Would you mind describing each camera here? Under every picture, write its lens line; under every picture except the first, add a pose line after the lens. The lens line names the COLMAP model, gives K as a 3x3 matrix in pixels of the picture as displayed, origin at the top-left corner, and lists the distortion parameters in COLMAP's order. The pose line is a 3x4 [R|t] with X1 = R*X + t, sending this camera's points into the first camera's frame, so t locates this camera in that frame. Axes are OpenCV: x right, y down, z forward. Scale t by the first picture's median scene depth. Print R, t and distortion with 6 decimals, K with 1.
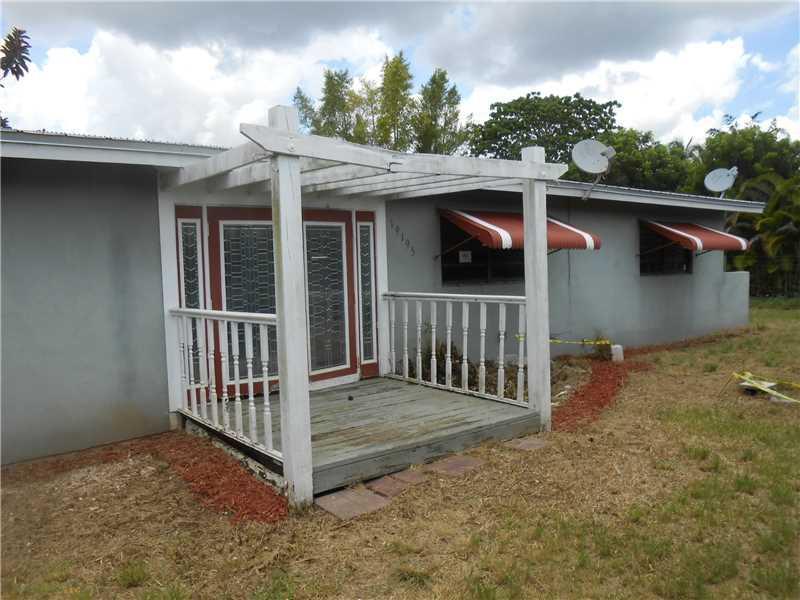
lens RADIAL K [[600.6, 0, 388.9], [0, 600.6, 313.0], [0, 0, 1]] dist [-0.006336, -0.003360]
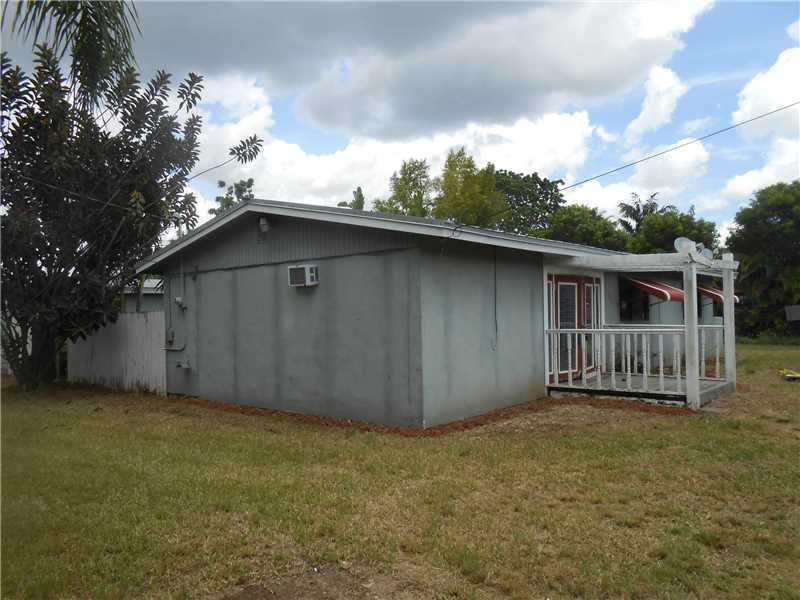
lens RADIAL K [[607.1, 0, 400.0], [0, 607.1, 300.0], [0, 0, 1]] dist [-0.015548, 0.002349]
pose [[0.978741, 0.018339, 0.204280, -1.145975], [0.002001, 0.995094, -0.098918, 0.082503], [-0.205092, 0.097224, 0.973902, -0.704221]]
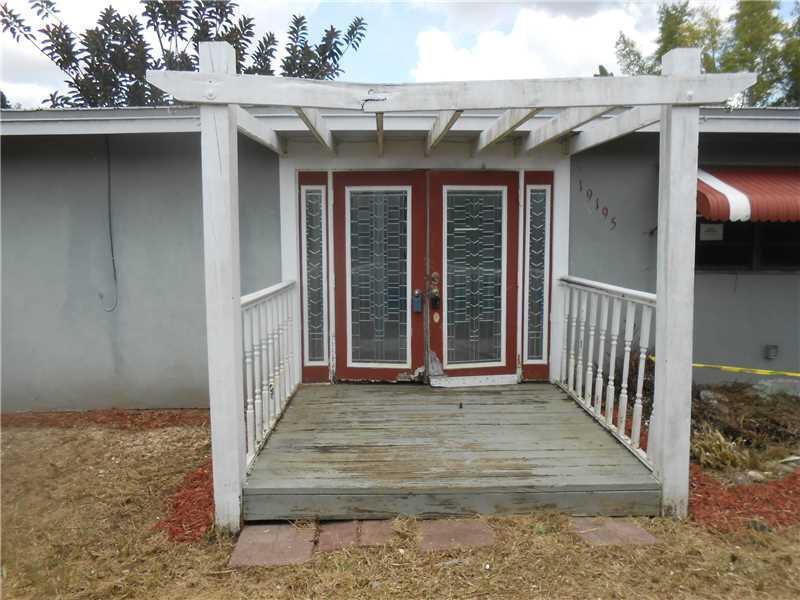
lens RADIAL K [[607.1, 0, 400.0], [0, 607.1, 300.0], [0, 0, 1]] dist [-0.015548, 0.002349]
pose [[0.820972, 0.084396, -0.564697, 0.324608], [-0.067030, 0.996423, 0.051469, -0.036275], [0.567021, -0.004403, 0.823692, 0.290837]]
